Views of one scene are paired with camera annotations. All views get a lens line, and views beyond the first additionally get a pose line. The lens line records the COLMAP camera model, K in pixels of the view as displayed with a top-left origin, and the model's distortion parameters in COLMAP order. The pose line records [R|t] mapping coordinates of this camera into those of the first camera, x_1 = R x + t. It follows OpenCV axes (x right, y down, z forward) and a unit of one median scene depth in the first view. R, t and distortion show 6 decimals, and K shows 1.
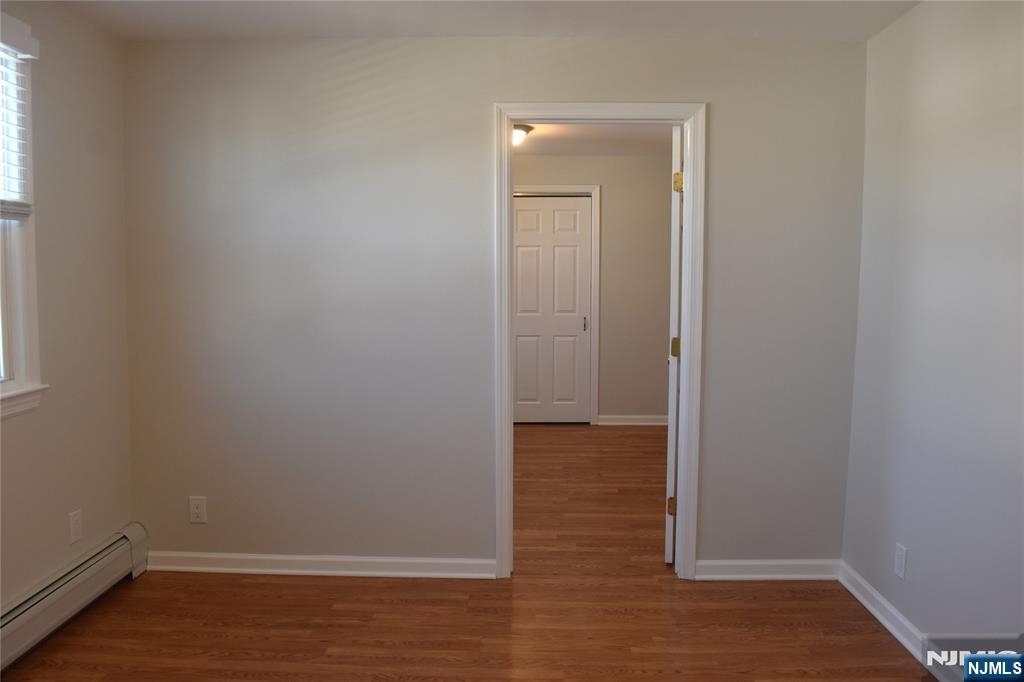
lens RADIAL K [[813.1, 0, 512.0], [0, 813.1, 341.0], [0, 0, 1]] dist [-0.079410, 0.004872]
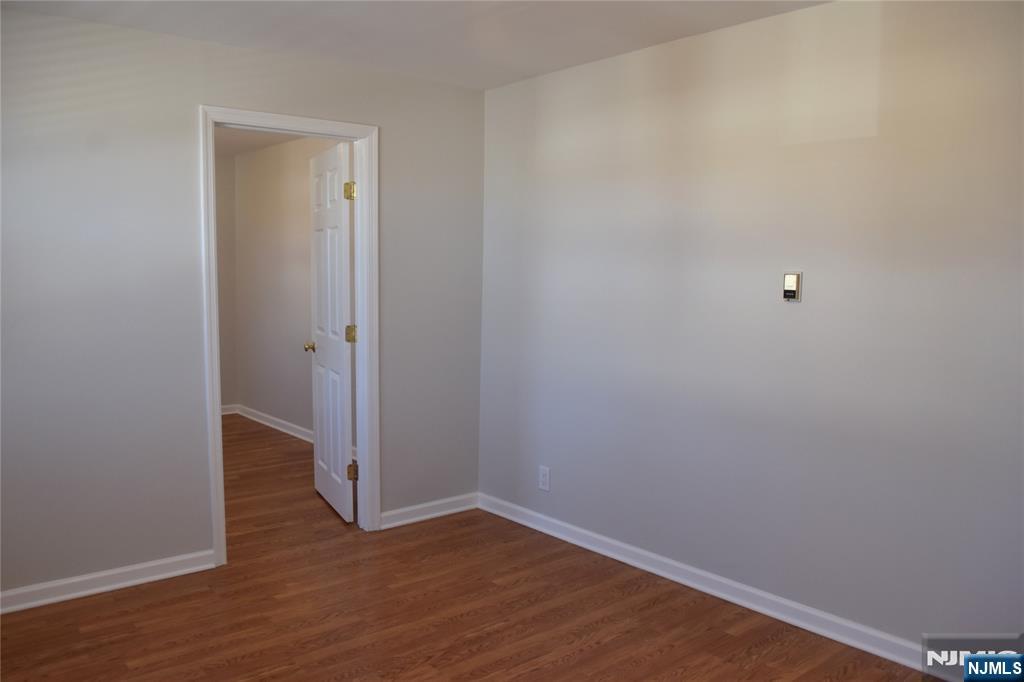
lens RADIAL K [[813.1, 0, 512.0], [0, 813.1, 341.0], [0, 0, 1]] dist [-0.079410, 0.004872]
pose [[0.744305, -0.058148, 0.665304, -0.417565], [0.049460, 0.998266, 0.031916, -0.008298], [-0.666006, 0.009151, 0.745890, -0.015864]]
